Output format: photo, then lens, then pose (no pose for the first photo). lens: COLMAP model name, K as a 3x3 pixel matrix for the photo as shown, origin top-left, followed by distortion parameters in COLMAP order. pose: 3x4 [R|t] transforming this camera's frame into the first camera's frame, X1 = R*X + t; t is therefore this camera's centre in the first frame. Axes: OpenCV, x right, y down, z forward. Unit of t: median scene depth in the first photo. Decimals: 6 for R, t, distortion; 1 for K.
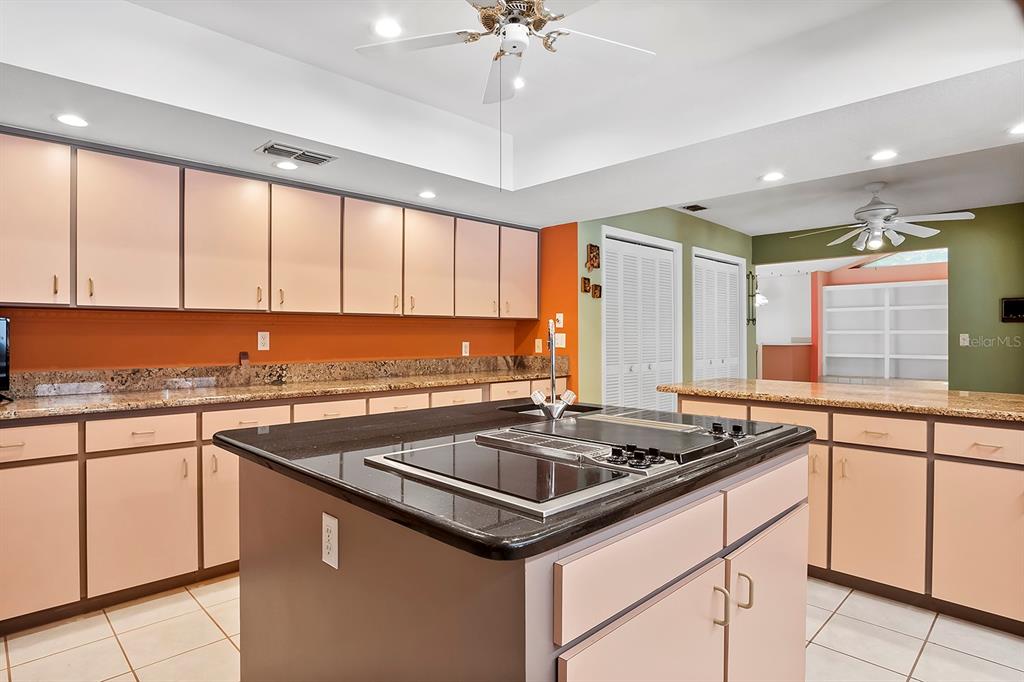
lens RADIAL K [[557.7, 0, 512.0], [0, 557.7, 341.0], [0, 0, 1]] dist [-0.031663, 0.000322]
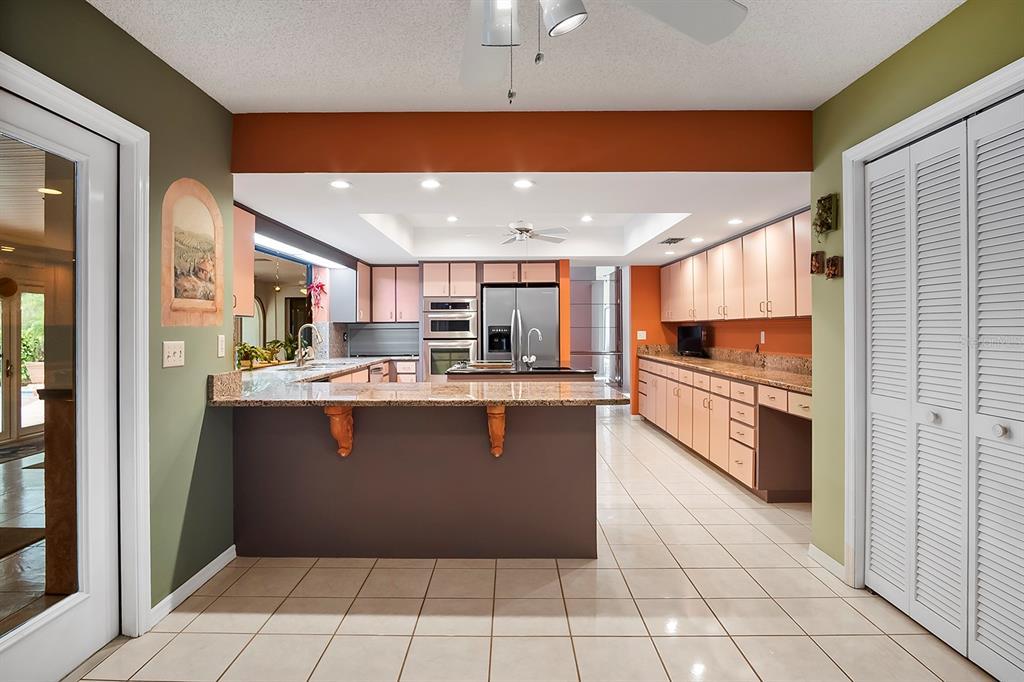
lens RADIAL K [[557.7, 0, 512.0], [0, 557.7, 341.0], [0, 0, 1]] dist [-0.031663, 0.000322]
pose [[-0.703760, 0.022579, -0.710079, 0.843419], [0.002800, 0.999575, 0.029009, -0.027589], [0.710432, 0.018427, -0.703525, 1.189730]]
